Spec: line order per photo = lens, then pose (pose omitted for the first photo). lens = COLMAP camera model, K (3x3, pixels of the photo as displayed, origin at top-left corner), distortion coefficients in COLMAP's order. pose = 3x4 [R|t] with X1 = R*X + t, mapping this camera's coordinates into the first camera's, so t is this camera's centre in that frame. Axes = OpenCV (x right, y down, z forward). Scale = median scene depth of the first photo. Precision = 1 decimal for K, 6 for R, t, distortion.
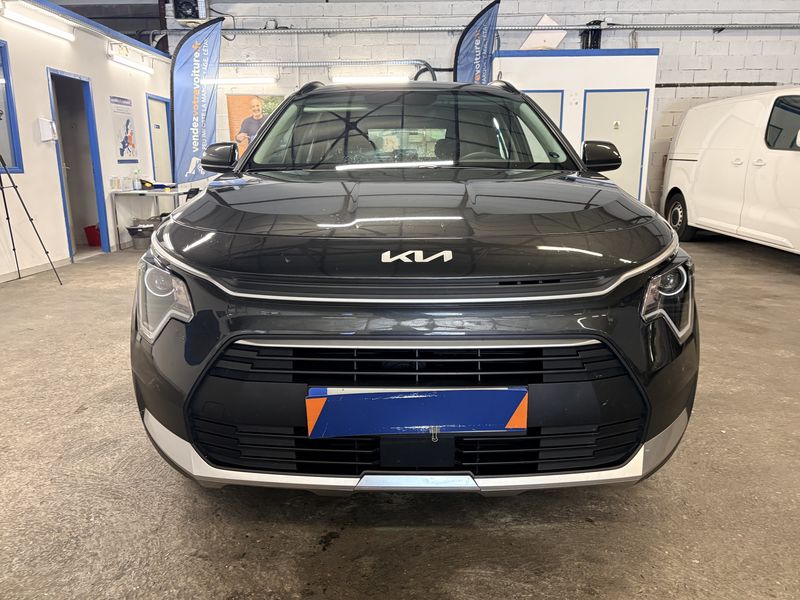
lens RADIAL K [[601.8, 0, 396.3], [0, 601.8, 300.6], [0, 0, 1]] dist [0.042612, -0.046586]
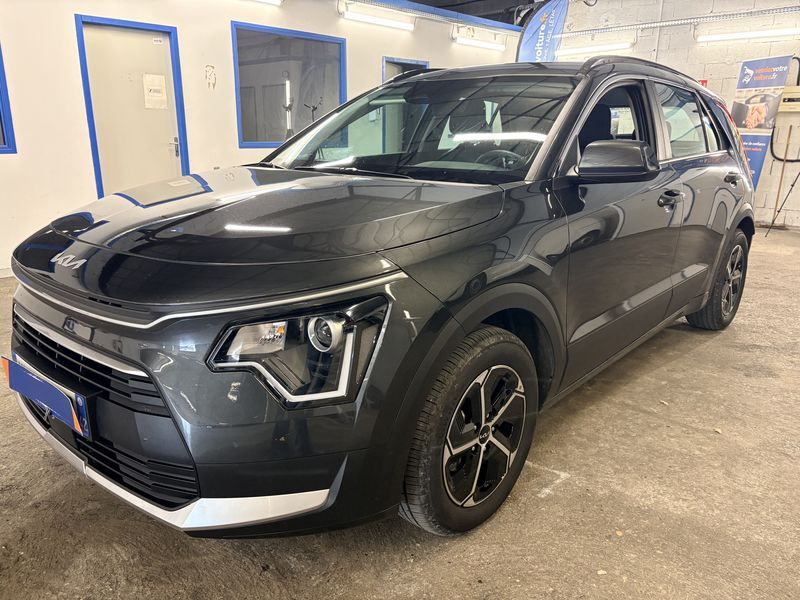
lens RADIAL K [[601.8, 0, 397.8], [0, 601.8, 304.3], [0, 0, 1]] dist [0.042612, -0.046586]
pose [[0.753308, 0.189301, -0.629835, 0.194193], [-0.151265, 0.981876, 0.114190, -0.034168], [0.640036, 0.009252, 0.768289, 0.081244]]
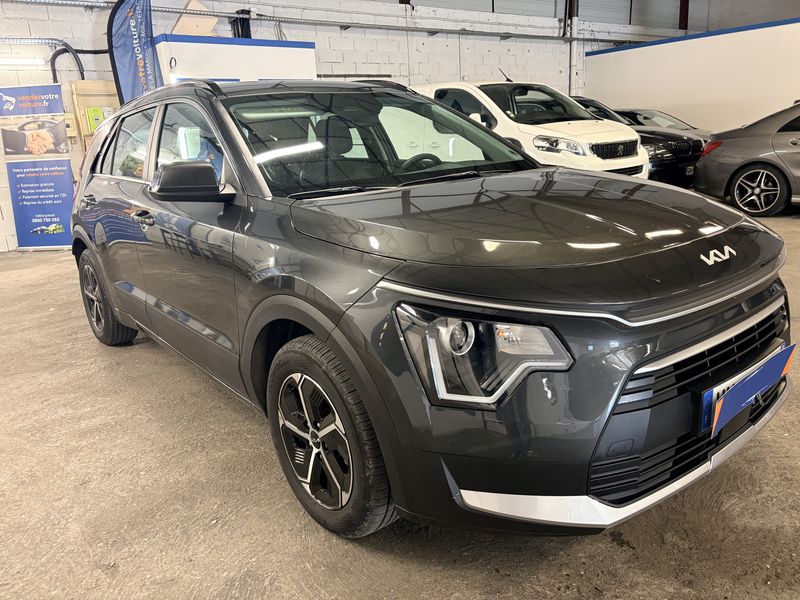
lens RADIAL K [[601.8, 0, 397.7], [0, 601.8, 297.2], [0, 0, 1]] dist [0.042612, -0.046586]
pose [[0.769140, -0.205315, 0.605203, -0.178898], [0.192871, 0.977407, 0.086469, -0.033123], [-0.609282, 0.050219, 0.791361, 0.072837]]
